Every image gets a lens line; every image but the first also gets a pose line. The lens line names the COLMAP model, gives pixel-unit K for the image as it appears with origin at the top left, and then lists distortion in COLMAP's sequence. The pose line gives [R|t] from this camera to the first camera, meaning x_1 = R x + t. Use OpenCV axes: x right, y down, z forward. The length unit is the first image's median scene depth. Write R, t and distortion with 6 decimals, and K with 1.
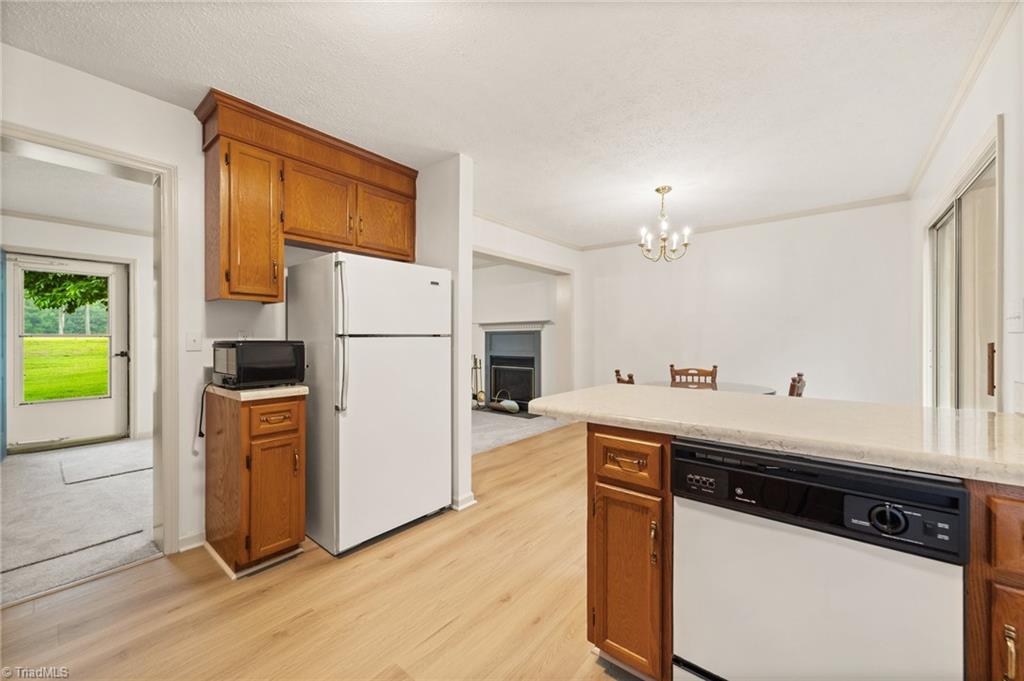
lens RADIAL K [[391.5, 0, 524.6], [0, 391.5, 338.9], [0, 0, 1]] dist [0.001542, 0.000401]
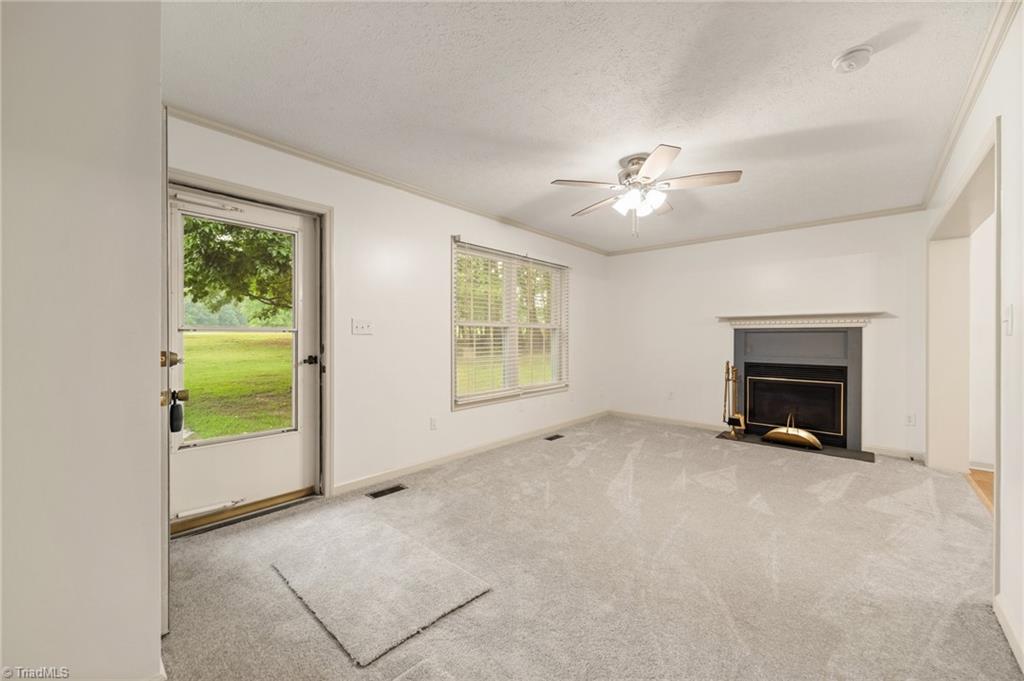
lens RADIAL K [[392.7, 0, 519.7], [0, 392.7, 339.7], [0, 0, 1]] dist [0.002618, 0.000031]
pose [[0.998778, 0.007393, -0.048859, -0.748636], [-0.007129, 0.999959, 0.005561, 0.001070], [0.048898, -0.005206, 0.998790, 0.443511]]
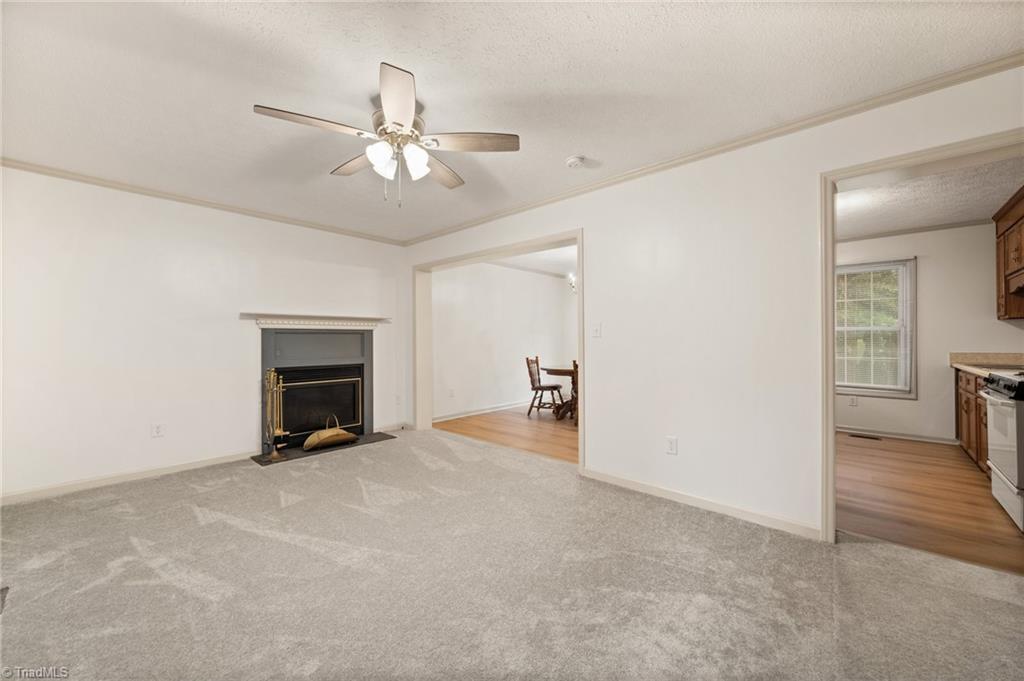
lens RADIAL K [[392.7, 0, 519.7], [0, 392.7, 339.7], [0, 0, 1]] dist [0.002618, 0.000031]
pose [[0.048972, 0.001900, 0.998798, -1.096945], [0.002434, 0.999995, -0.002022, 0.001559], [-0.998797, 0.002530, 0.048968, 0.968615]]
